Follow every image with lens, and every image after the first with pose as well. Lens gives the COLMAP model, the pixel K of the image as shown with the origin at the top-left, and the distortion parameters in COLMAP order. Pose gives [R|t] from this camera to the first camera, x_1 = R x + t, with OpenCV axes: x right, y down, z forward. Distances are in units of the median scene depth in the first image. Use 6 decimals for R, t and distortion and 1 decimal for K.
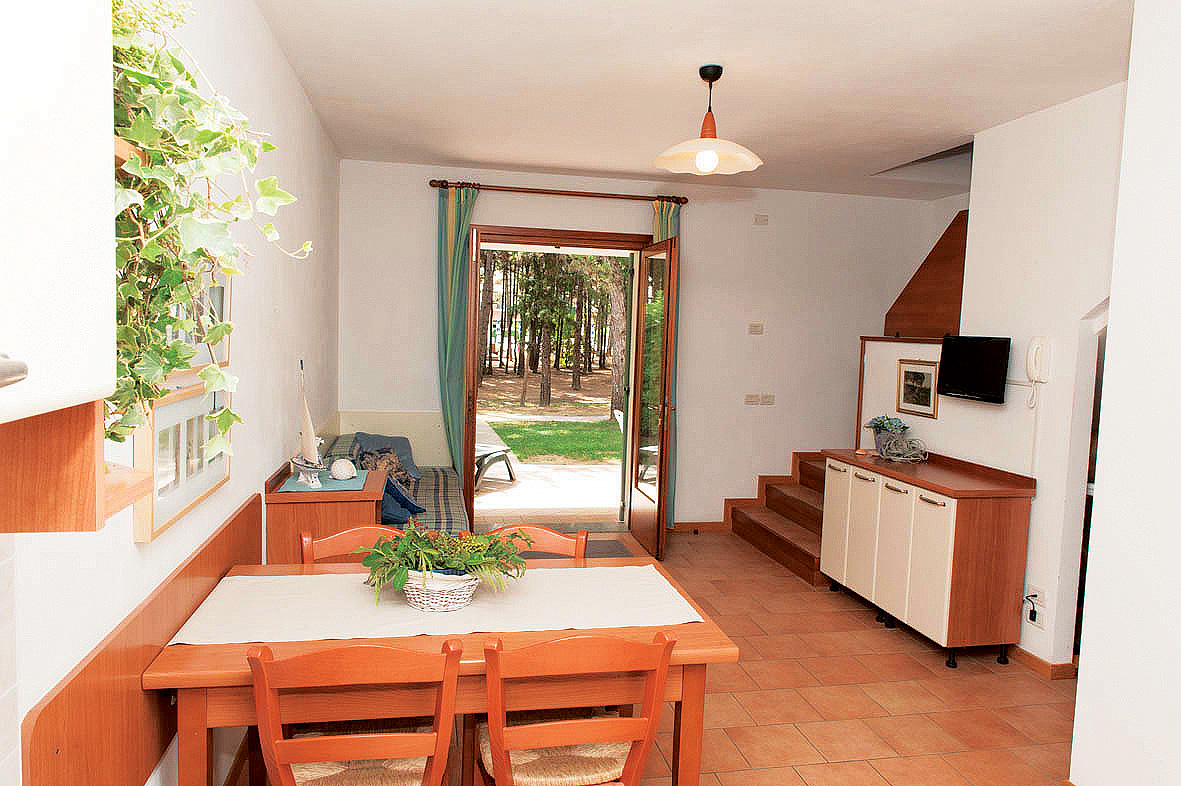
lens RADIAL K [[792.4, 0, 590.5], [0, 792.4, 393.0], [0, 0, 1]] dist [-0.005864, -0.000539]
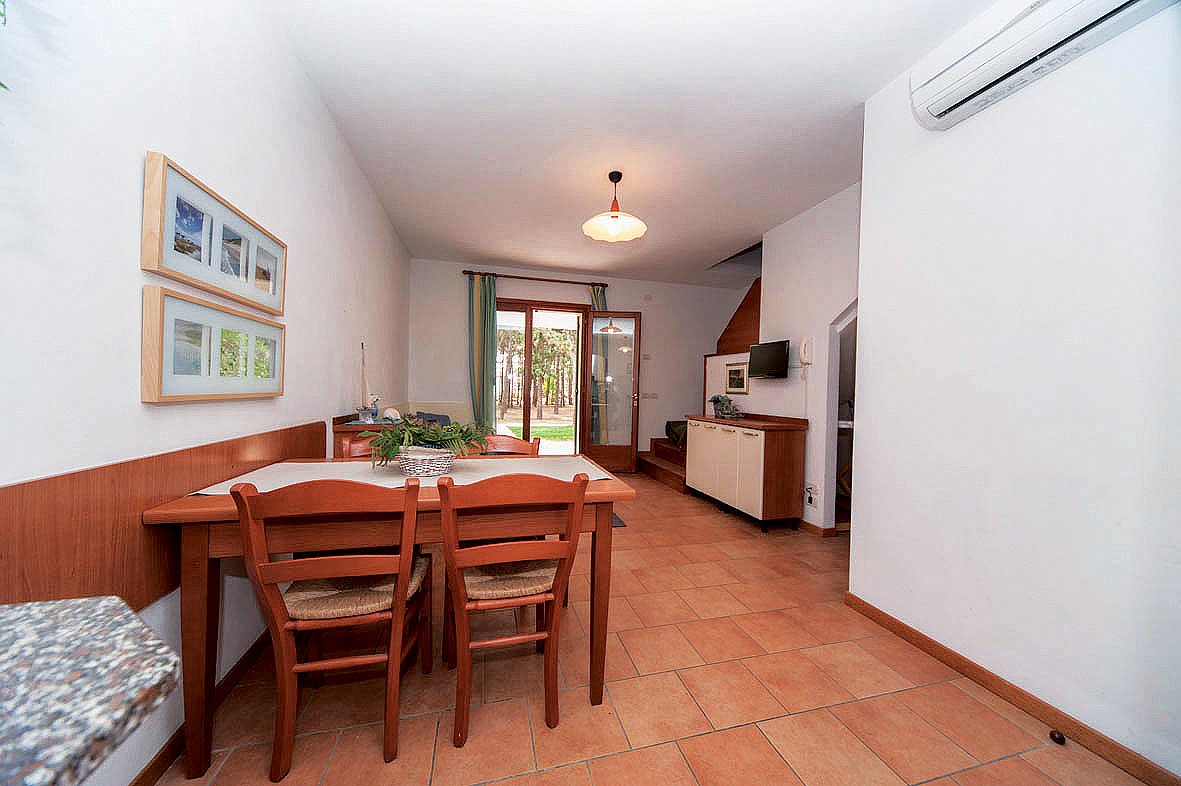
lens RADIAL K [[403.1, 0, 590.5], [0, 403.1, 393.0], [0, 0, 1]] dist [0.001448, 0.000070]
pose [[0.997917, -0.009995, 0.063733, 0.028093], [0.014152, 0.997778, -0.065112, 0.085586], [-0.062941, 0.065878, 0.995841, 0.125446]]
